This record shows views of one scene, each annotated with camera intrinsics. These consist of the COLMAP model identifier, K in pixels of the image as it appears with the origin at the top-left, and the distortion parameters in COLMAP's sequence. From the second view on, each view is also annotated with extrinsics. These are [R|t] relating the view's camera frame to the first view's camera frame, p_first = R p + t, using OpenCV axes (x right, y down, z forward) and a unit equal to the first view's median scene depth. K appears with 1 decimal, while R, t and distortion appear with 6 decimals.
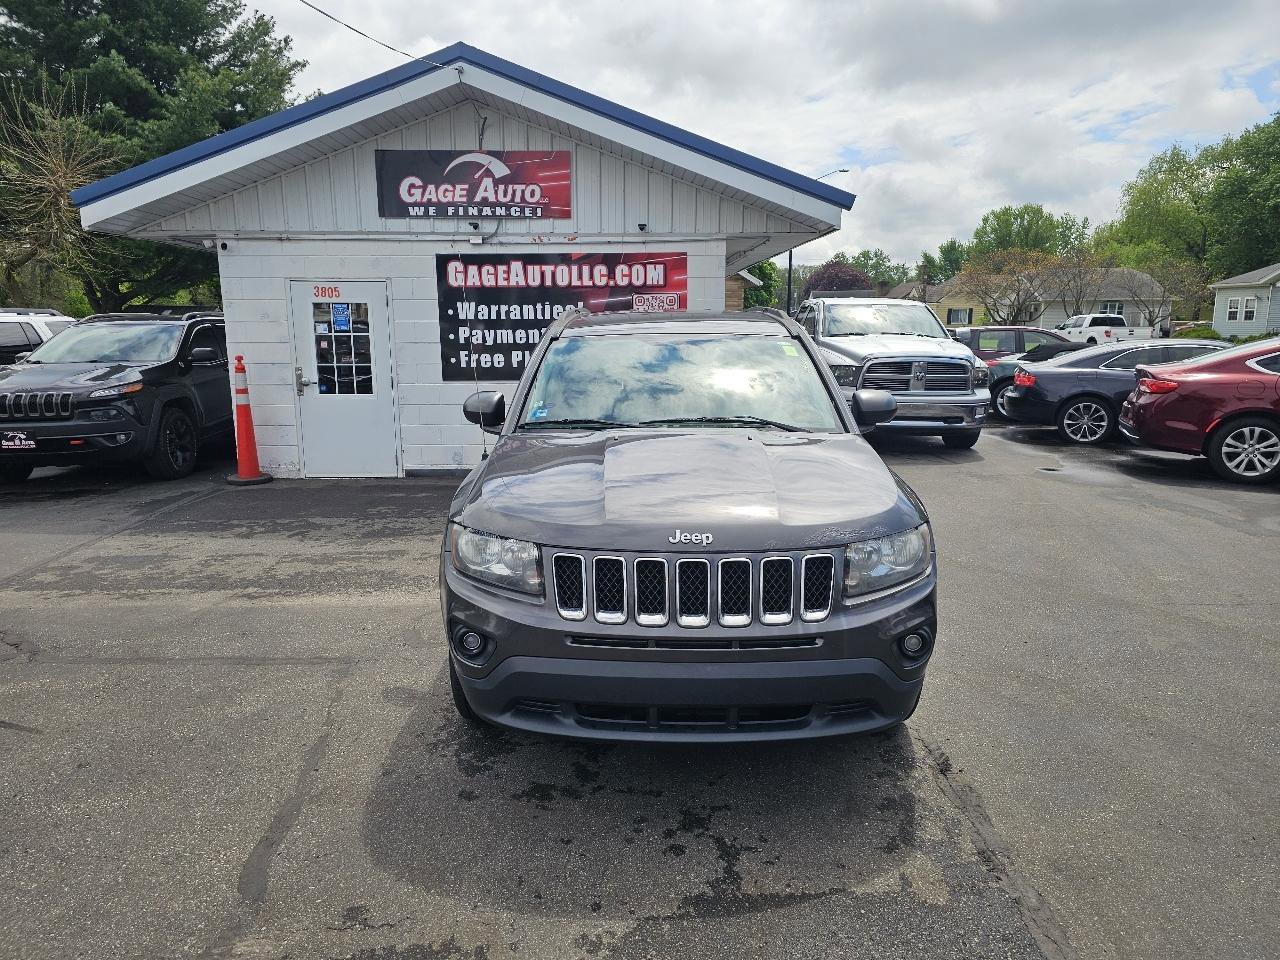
lens RADIAL K [[851.9, 0, 633.9], [0, 851.9, 485.0], [0, 0, 1]] dist [0.062947, -0.058147]
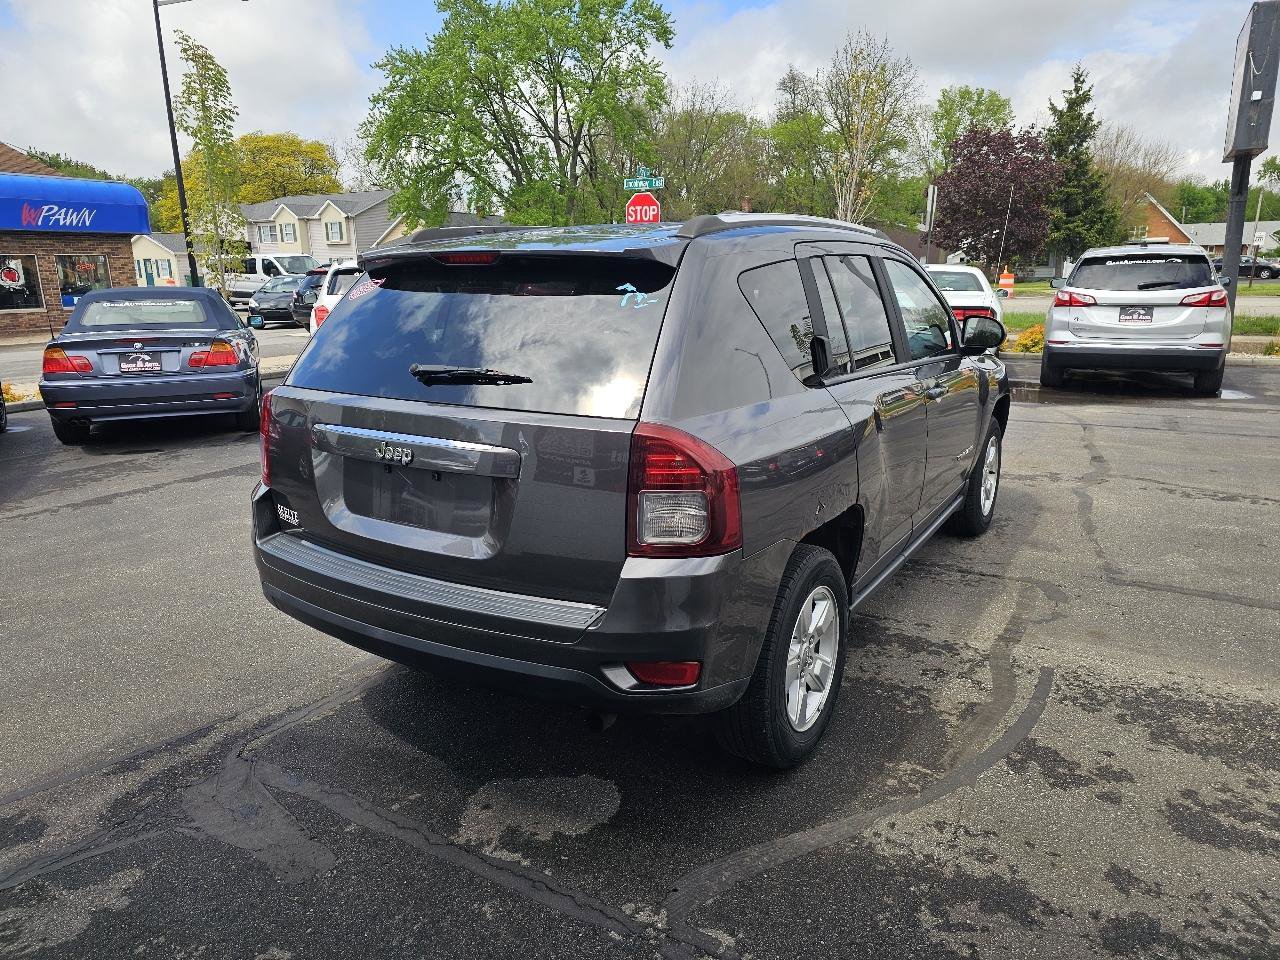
lens RADIAL K [[851.9, 0, 635.8], [0, 851.9, 492.6], [0, 0, 1]] dist [0.062947, -0.058147]
pose [[-0.852648, -0.117354, 0.509136, -0.174456], [0.113378, 0.909673, 0.399550, -0.176319], [-0.510036, 0.398401, -0.762326, 0.984687]]
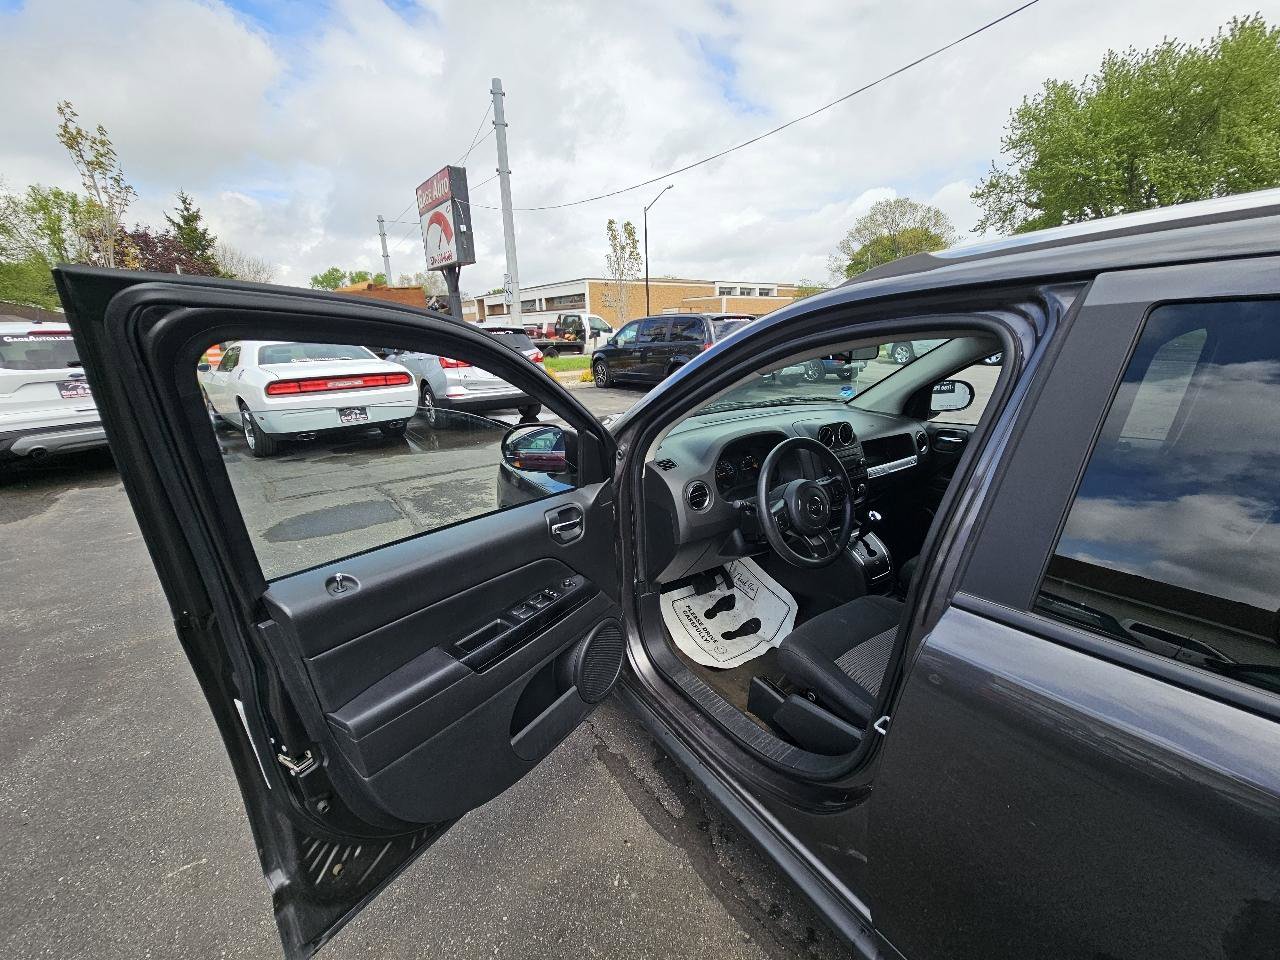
lens RADIAL K [[517.4, 0, 639.9], [0, 517.4, 480.2], [0, 0, 1]] dist [0.002731, -0.001448]
pose [[-0.823703, 0.179909, -0.537723, 0.216727], [-0.082850, 0.899964, 0.428019, -0.109942], [0.560936, 0.397111, -0.726398, 0.613719]]
